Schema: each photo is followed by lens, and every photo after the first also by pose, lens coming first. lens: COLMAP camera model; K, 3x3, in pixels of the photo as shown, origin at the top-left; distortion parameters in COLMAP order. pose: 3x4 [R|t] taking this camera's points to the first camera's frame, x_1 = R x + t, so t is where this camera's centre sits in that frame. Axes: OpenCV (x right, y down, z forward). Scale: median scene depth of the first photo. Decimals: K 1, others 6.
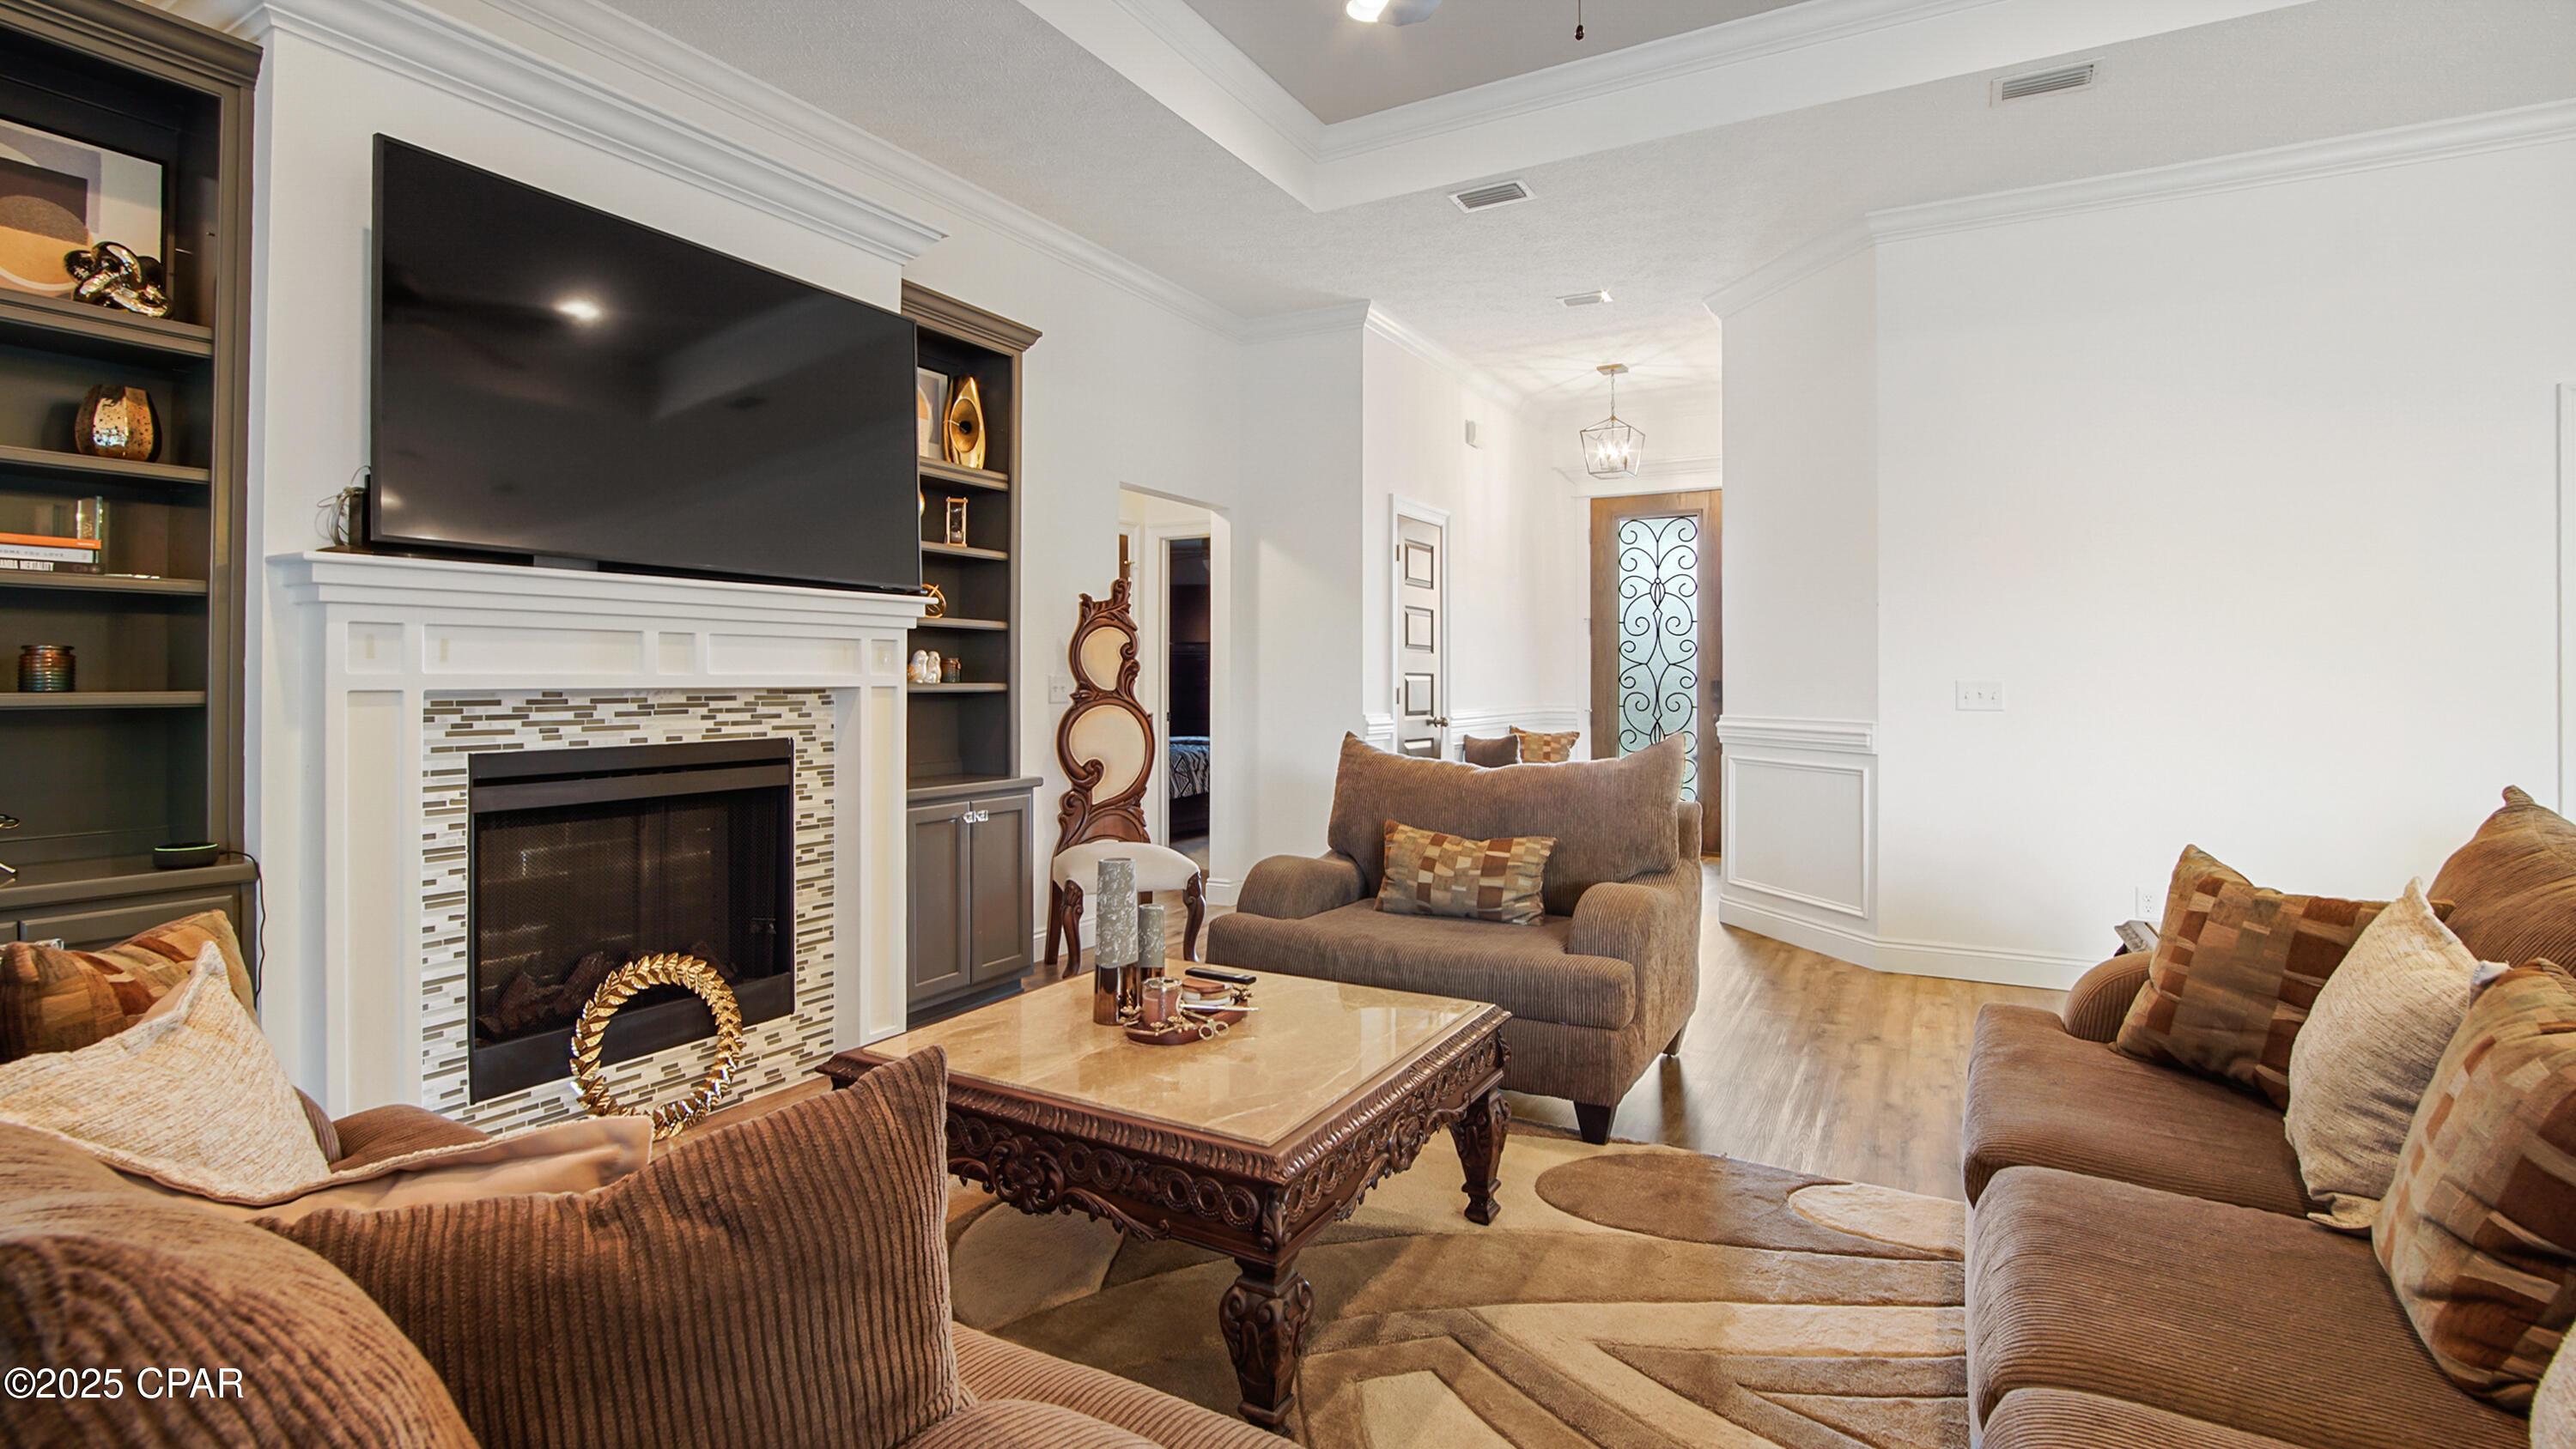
lens RADIAL K [[1183.4, 0, 1279.4], [0, 1183.4, 665.5], [0, 0, 1]] dist [-0.028645, 0.000588]
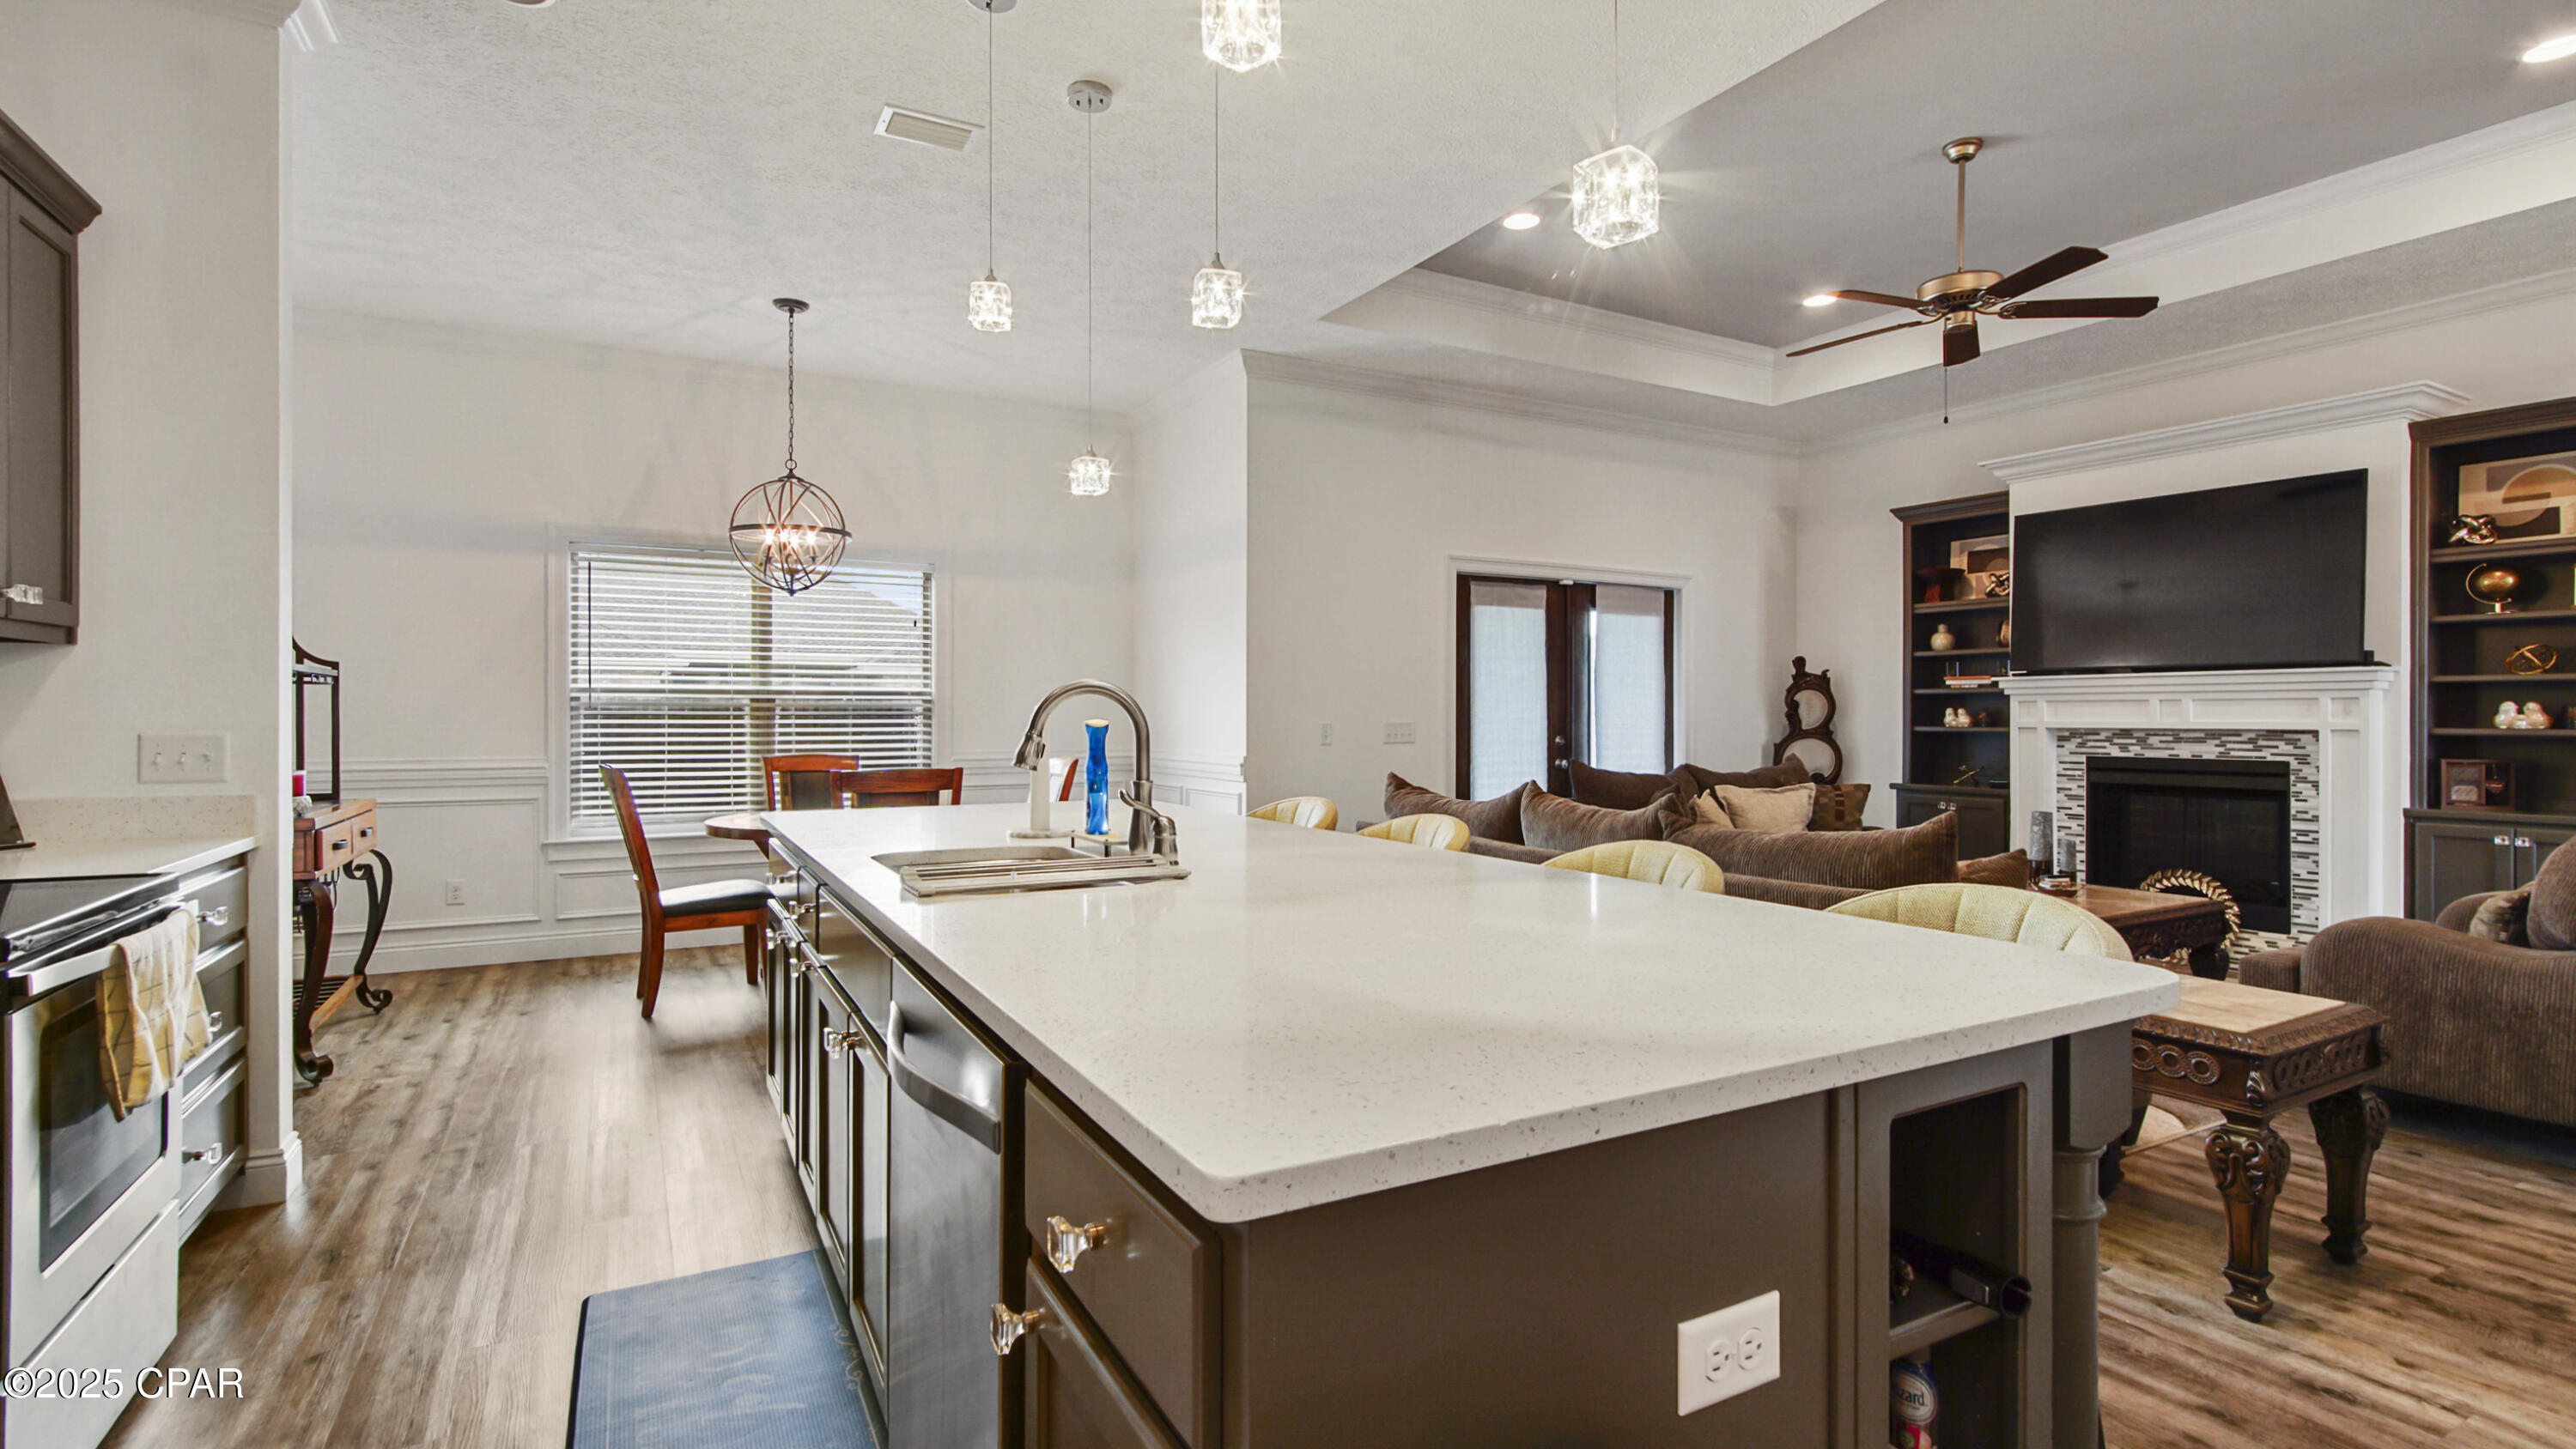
lens RADIAL K [[1179.3, 0, 1270.4], [0, 1179.3, 718.5], [0, 0, 1]] dist [-0.003685, -0.000647]
pose [[-0.515191, -0.002242, -0.857072, 1.654358], [0.004576, 0.999975, -0.005367, 0.005422], [0.857063, -0.006687, -0.515168, 0.634808]]
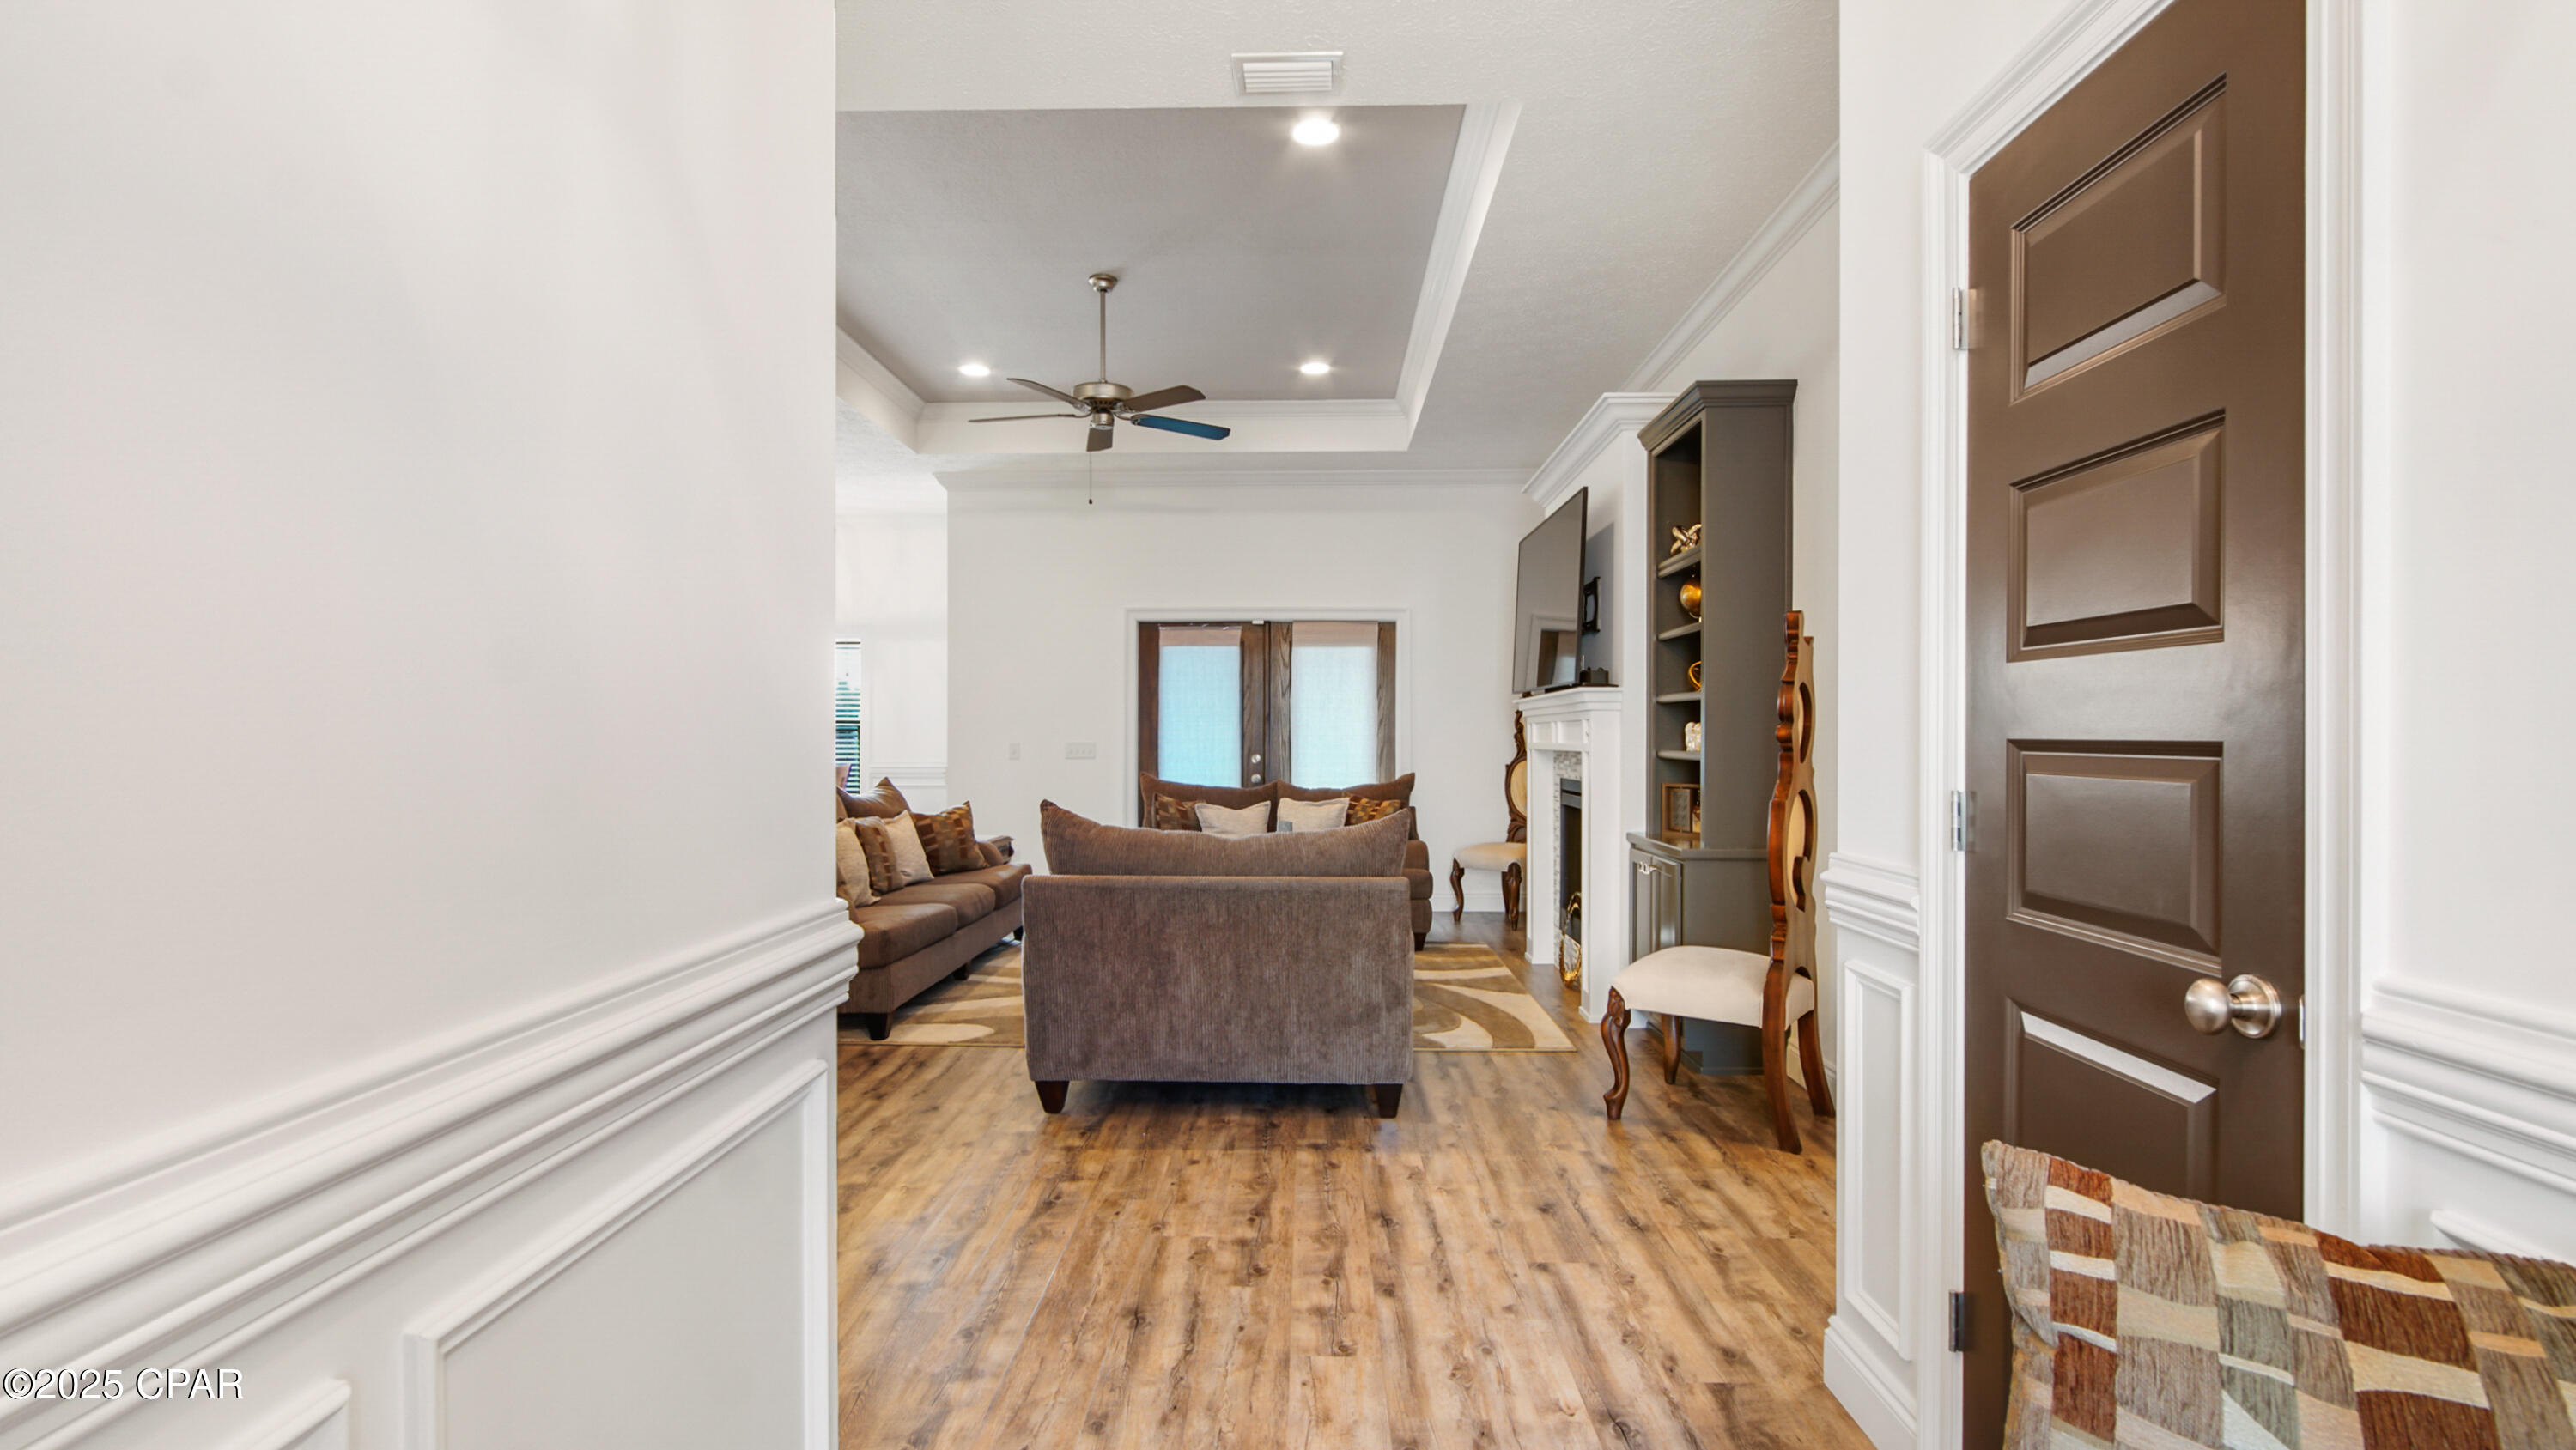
lens RADIAL K [[1197.9, 0, 1273.2], [0, 1197.9, 741.6], [0, 0, 1]] dist [-0.003263, -0.000057]
pose [[-0.883706, -0.003247, -0.468031, 0.707243], [-0.000338, 0.999980, -0.006300, 0.014971], [0.468042, -0.005410, -0.883689, 2.197515]]
